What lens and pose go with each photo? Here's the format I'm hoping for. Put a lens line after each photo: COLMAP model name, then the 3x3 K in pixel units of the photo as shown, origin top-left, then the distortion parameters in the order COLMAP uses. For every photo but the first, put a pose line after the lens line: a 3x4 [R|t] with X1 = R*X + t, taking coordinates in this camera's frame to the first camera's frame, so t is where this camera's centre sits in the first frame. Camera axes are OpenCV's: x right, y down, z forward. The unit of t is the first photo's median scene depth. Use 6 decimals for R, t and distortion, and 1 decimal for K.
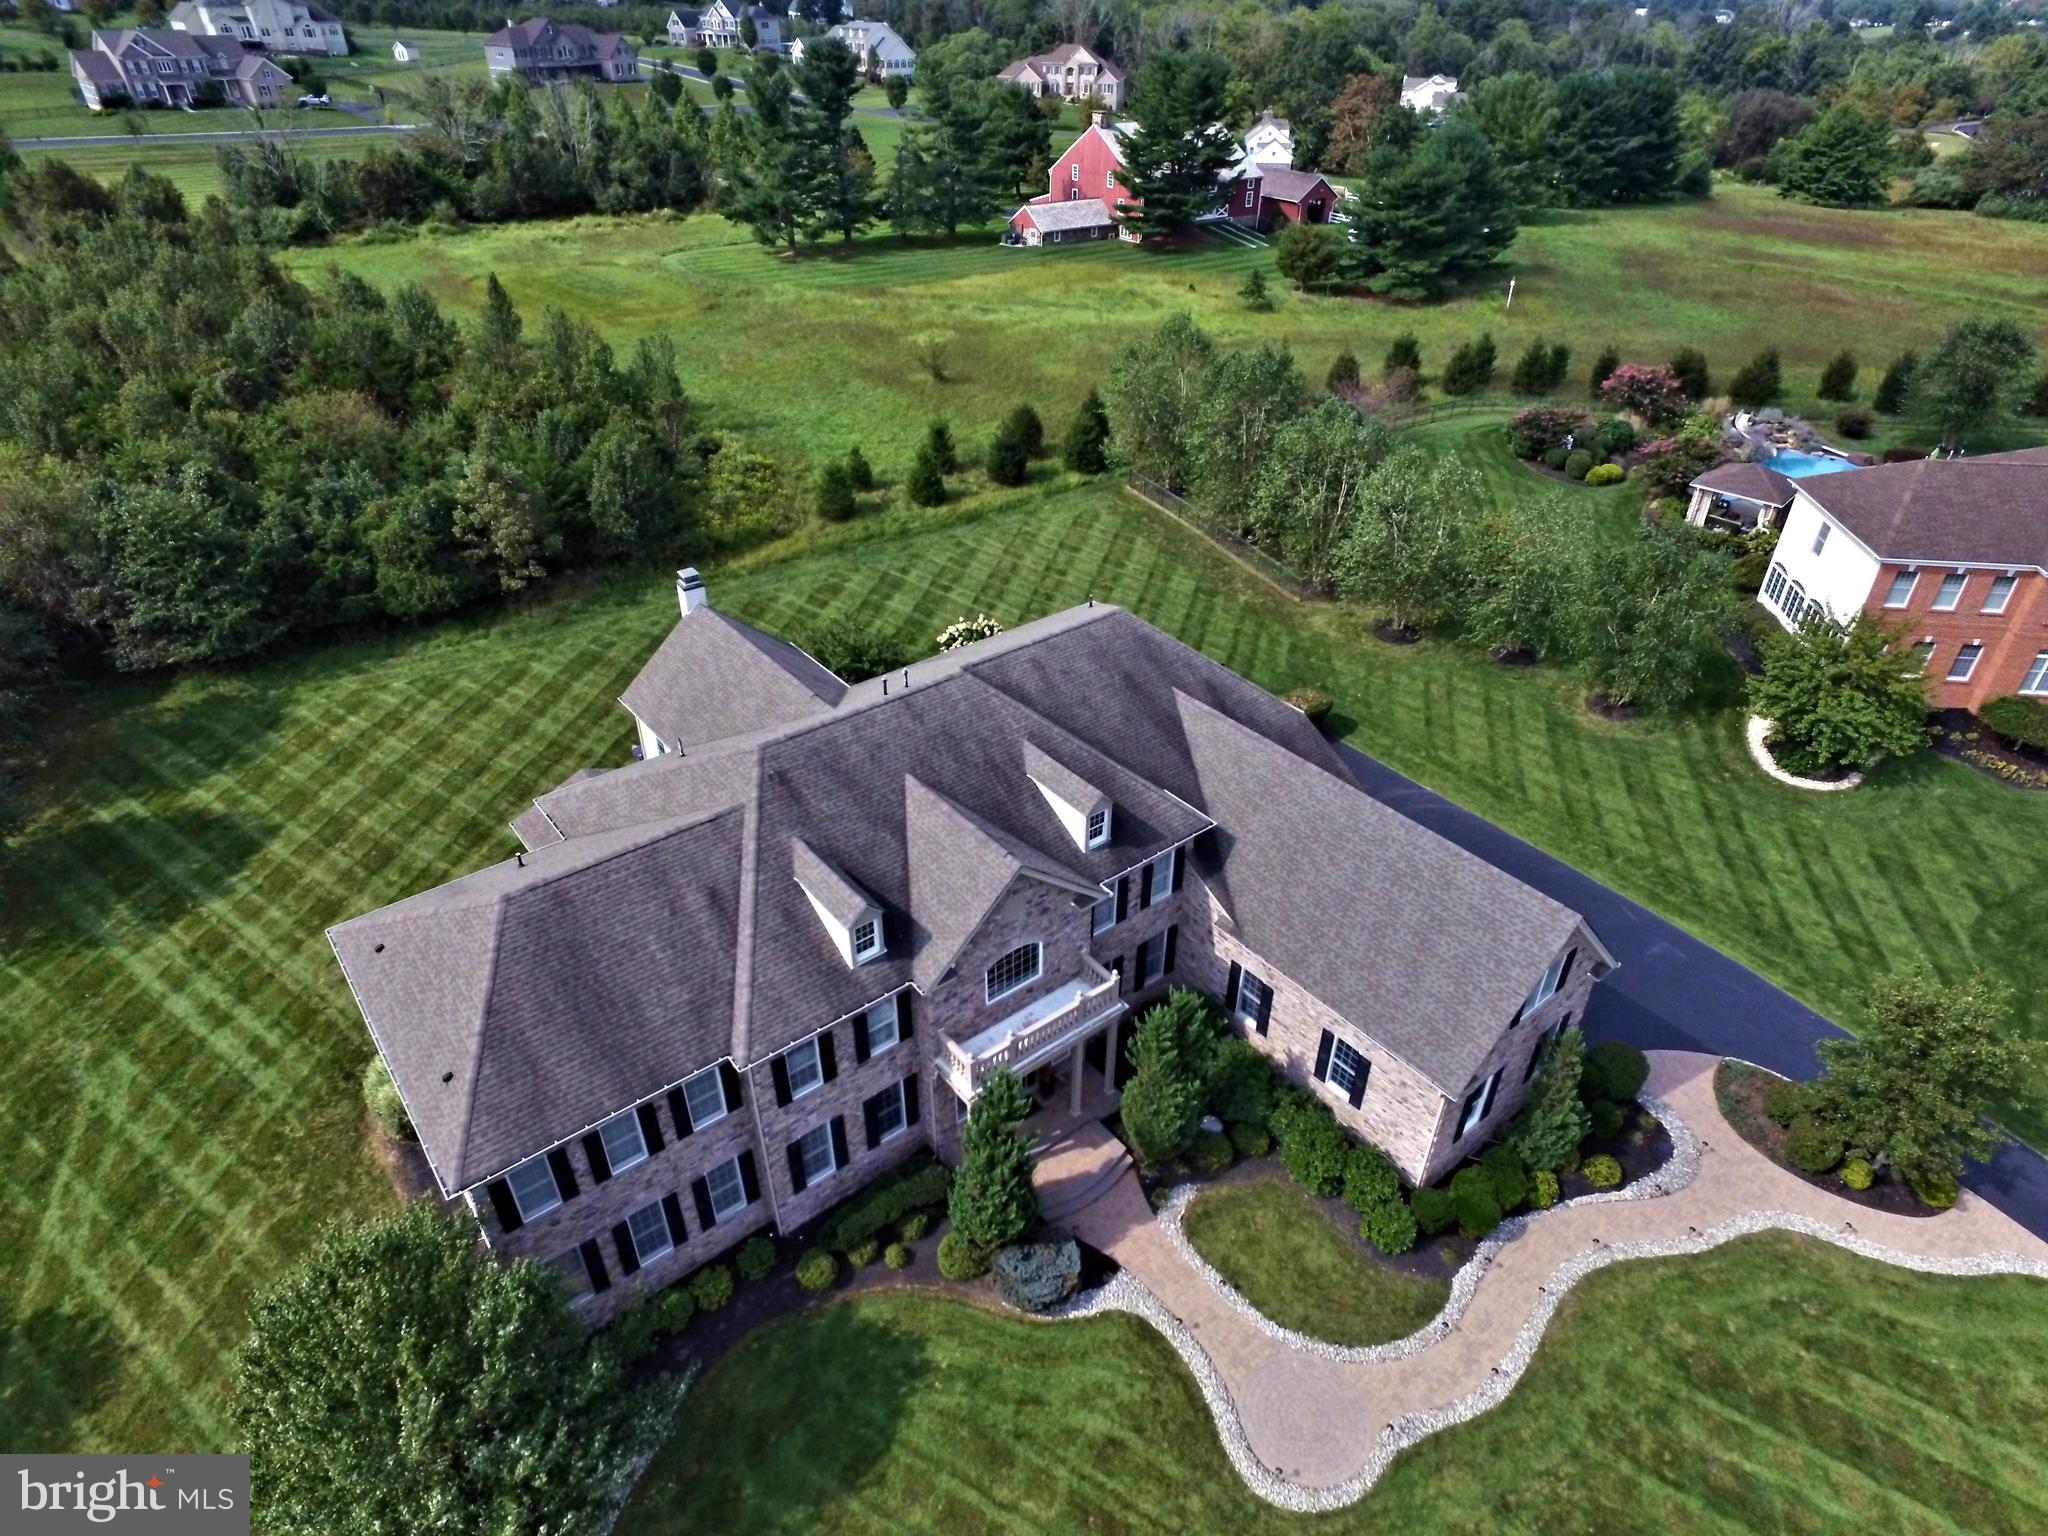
lens RADIAL K [[1188.1, 0, 1046.1], [0, 1188.1, 775.2], [0, 0, 1]] dist [-0.009219, 0.010861]
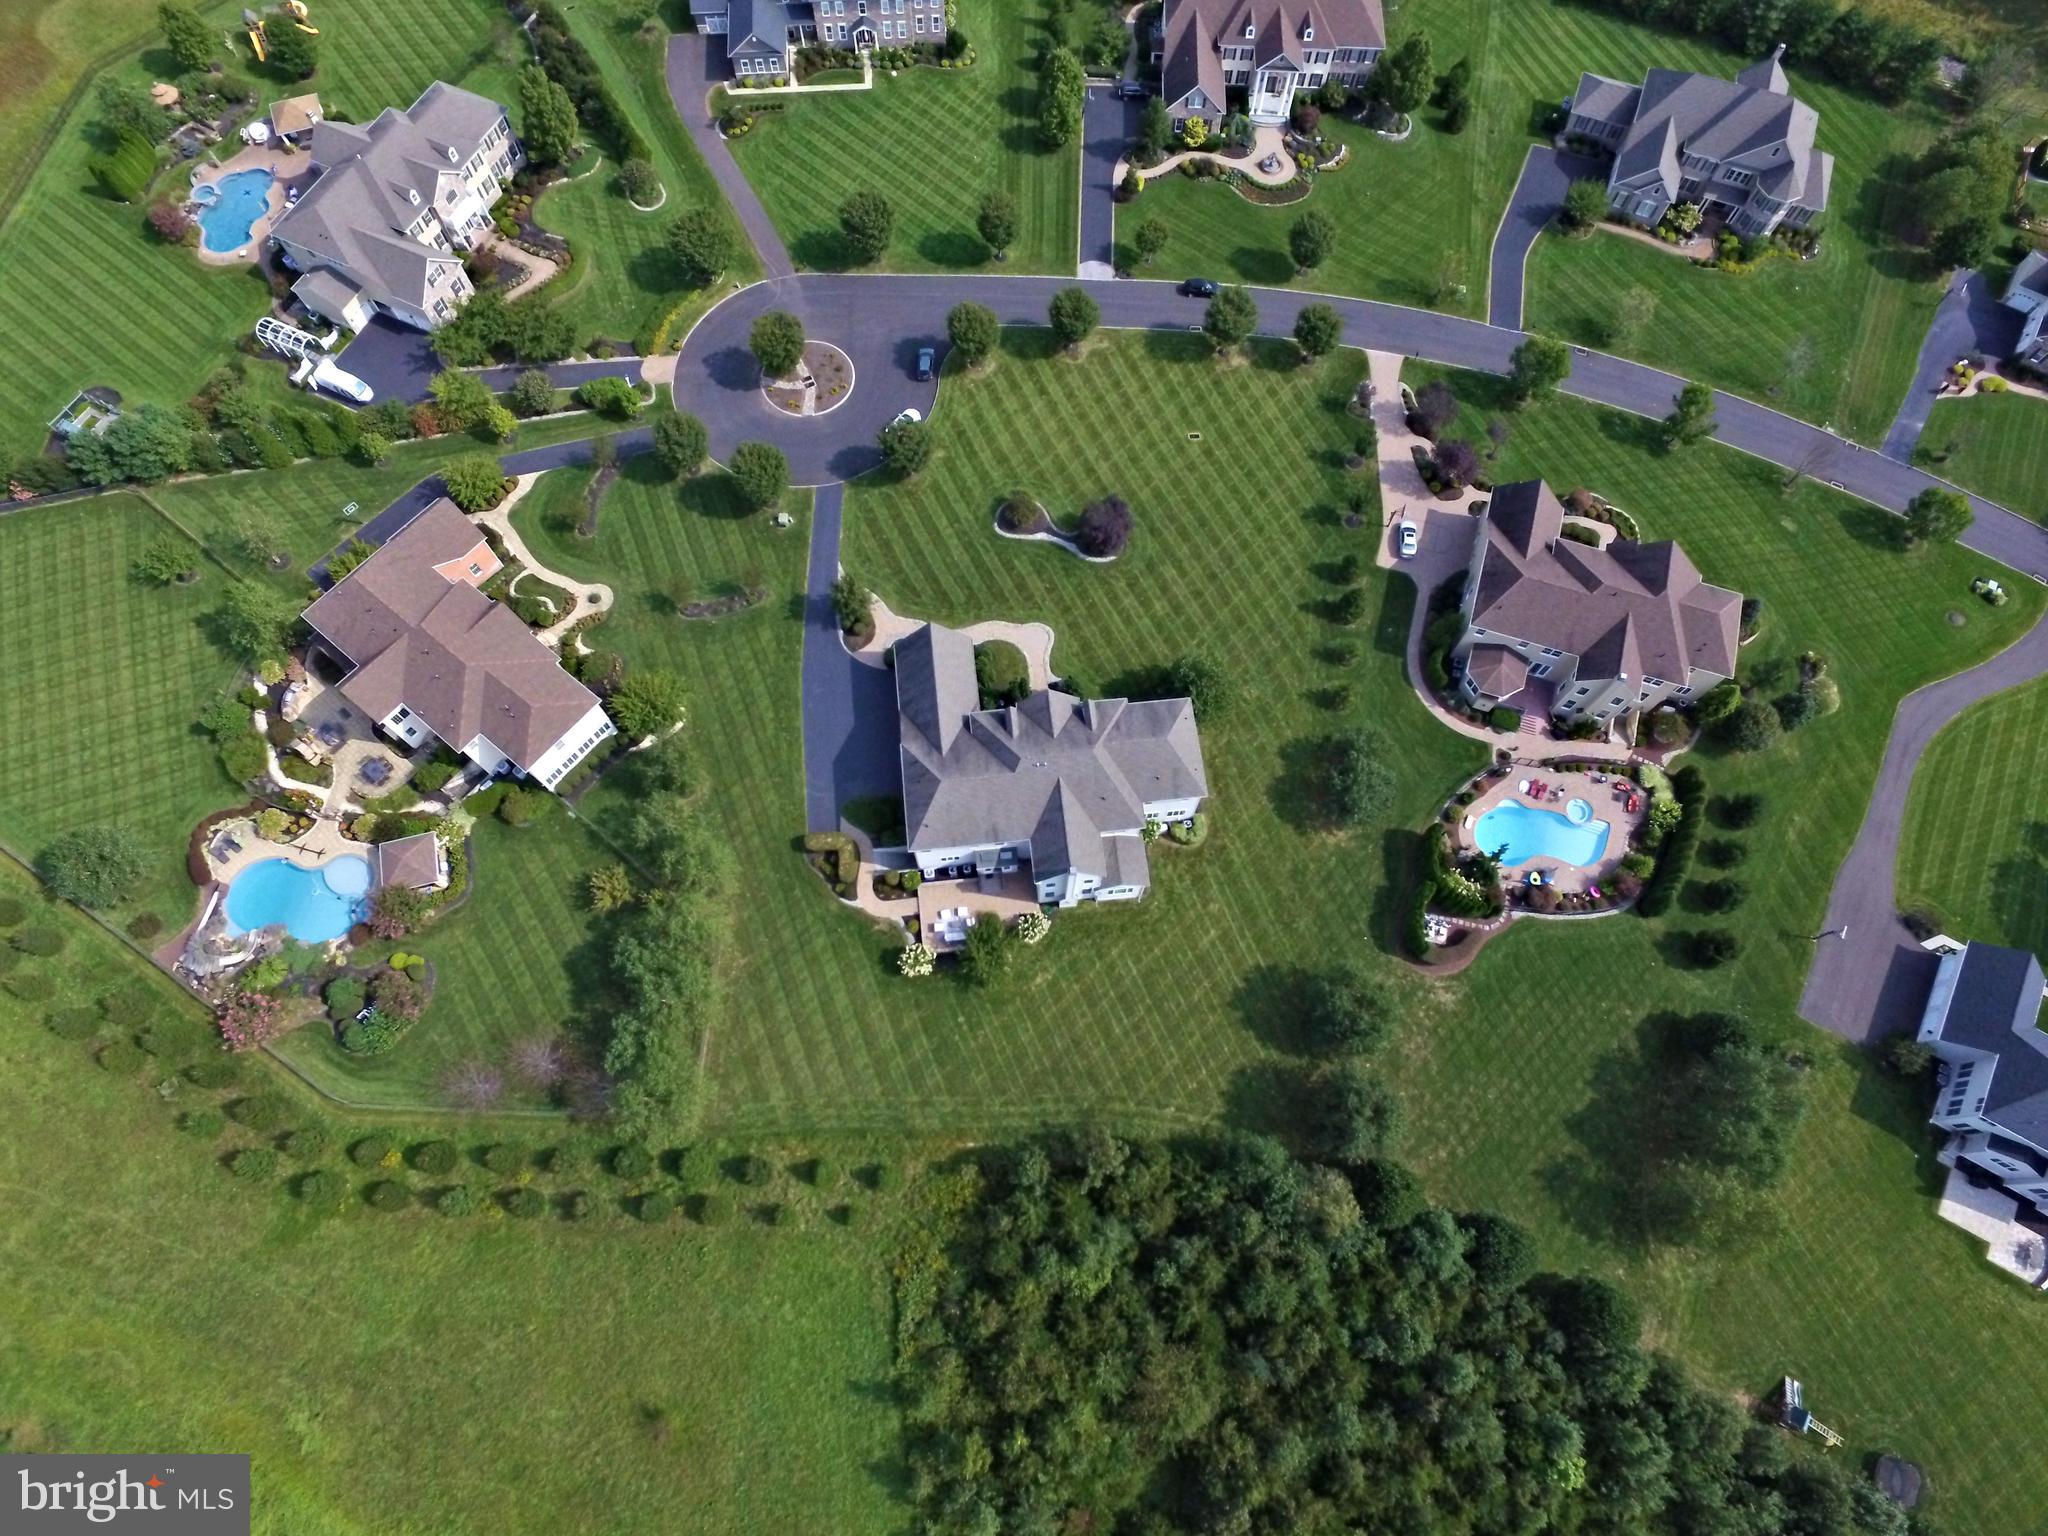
lens RADIAL K [[1188.1, 0, 1046.1], [0, 1188.1, 775.2], [0, 0, 1]] dist [-0.009219, 0.010861]
pose [[-0.844020, -0.509379, 0.167820, -0.701502], [0.272164, -0.137178, 0.952423, -3.186256], [-0.462123, 0.849538, 0.254416, 0.221544]]
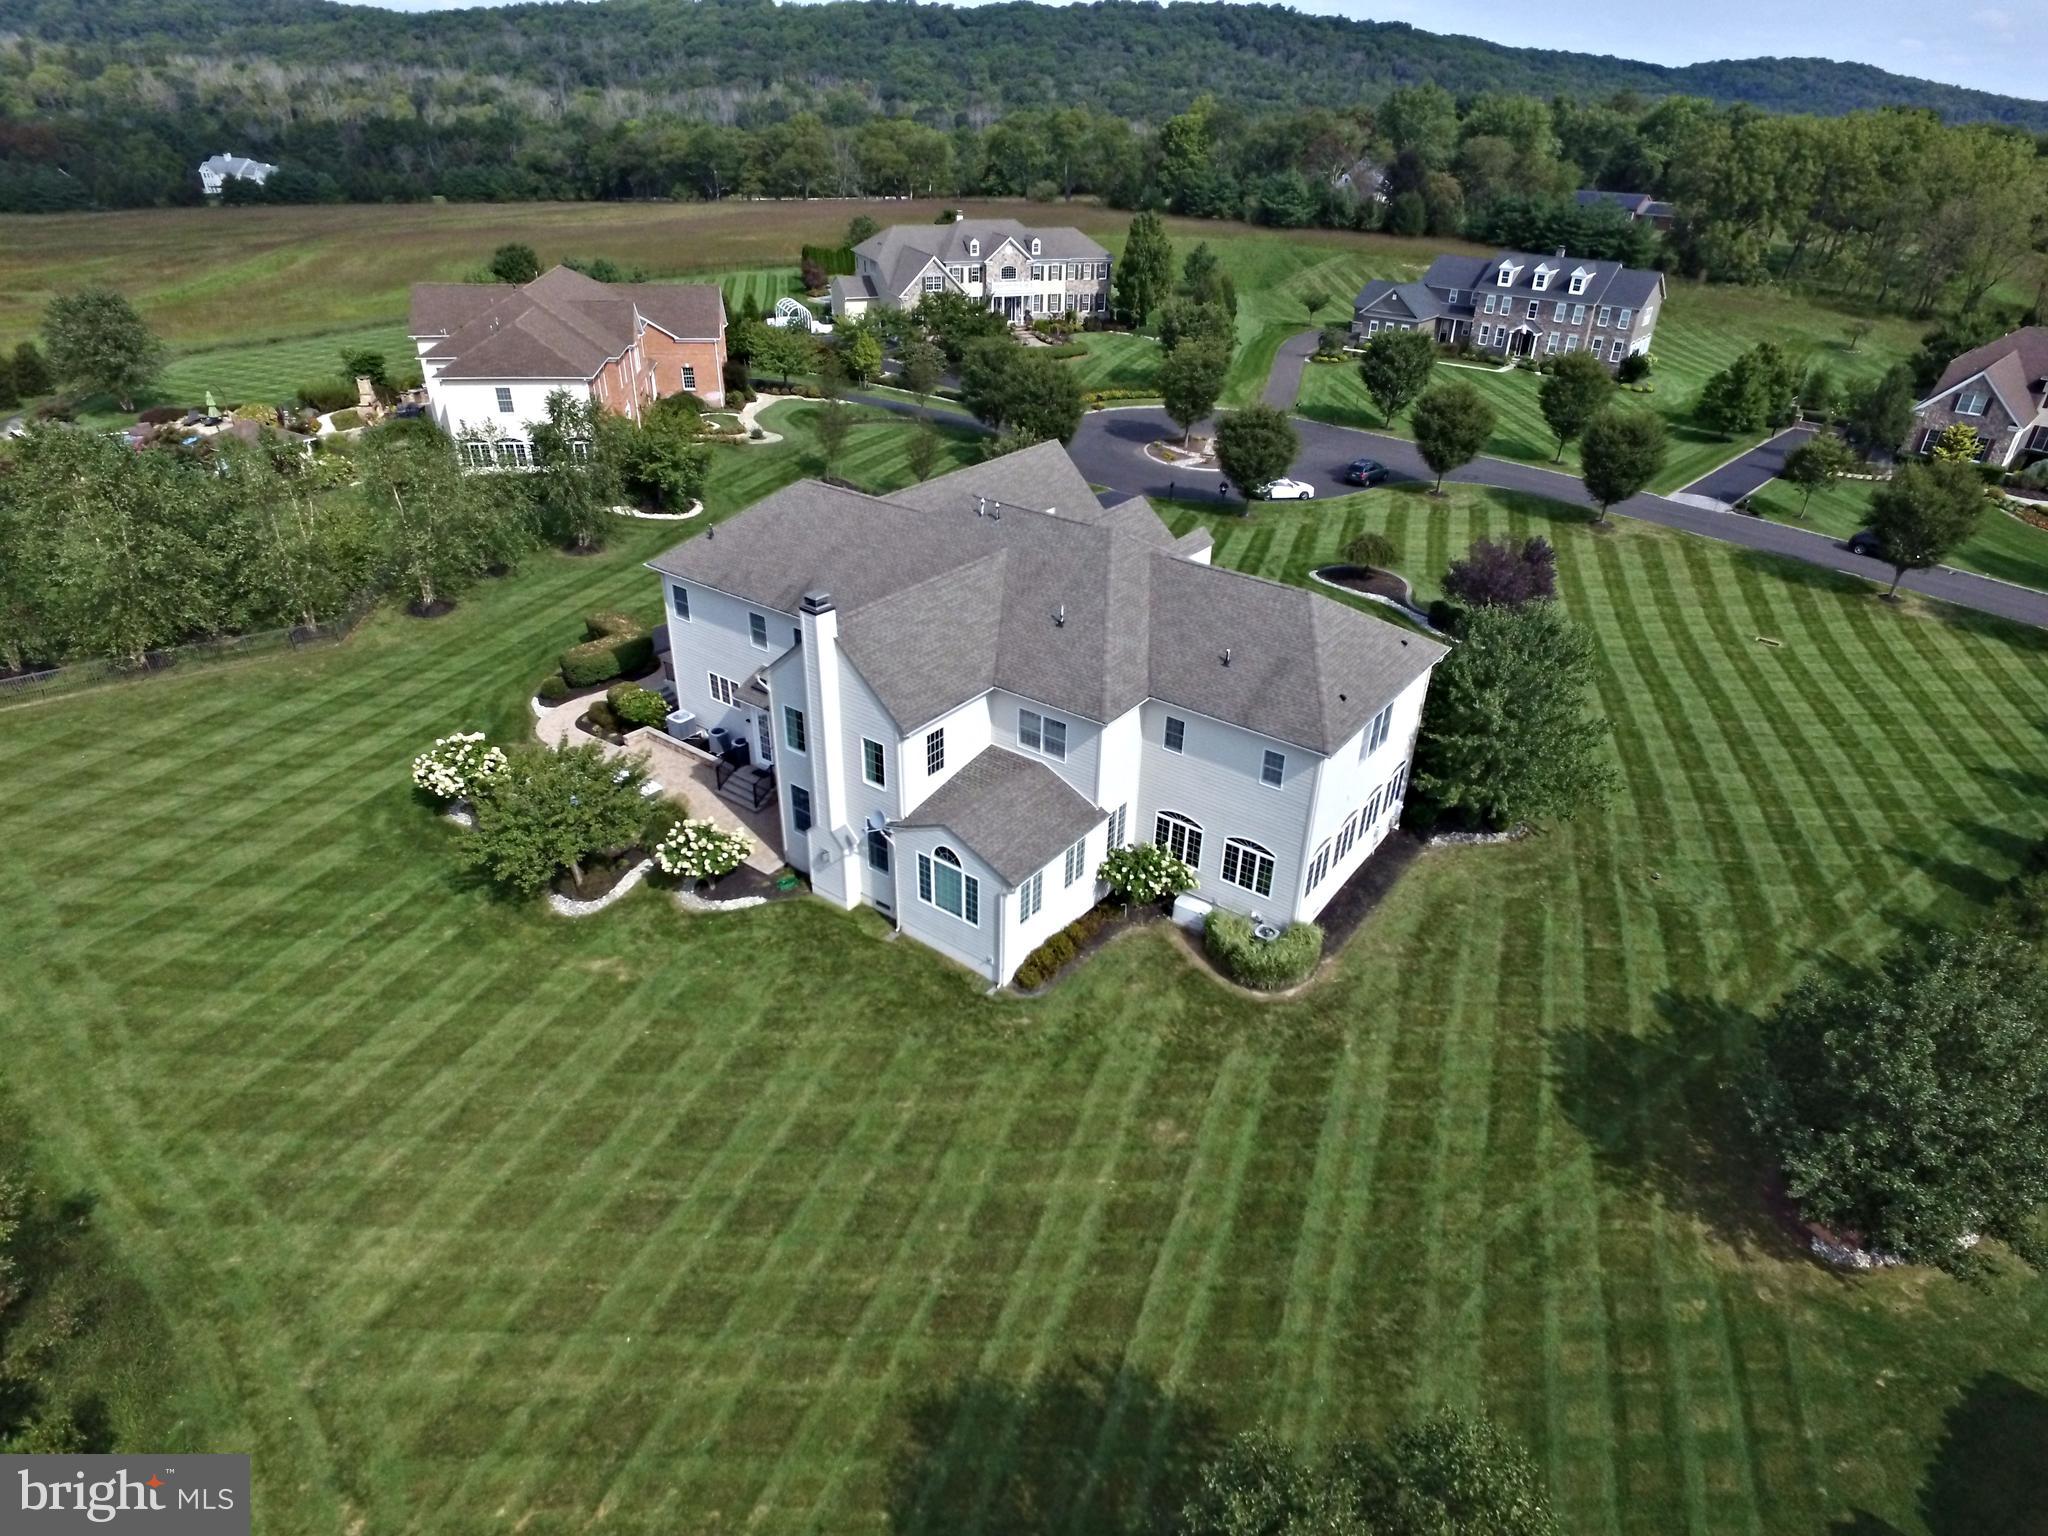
lens RADIAL K [[1193.1, 0, 1046.5], [0, 1193.1, 772.2], [0, 0, 1]] dist [-0.007837, 0.007772]
pose [[-0.263384, -0.495084, 0.827962, -1.368369], [0.514666, 0.653806, 0.554668, -0.586342], [-0.815934, 0.572214, 0.082601, 1.038202]]
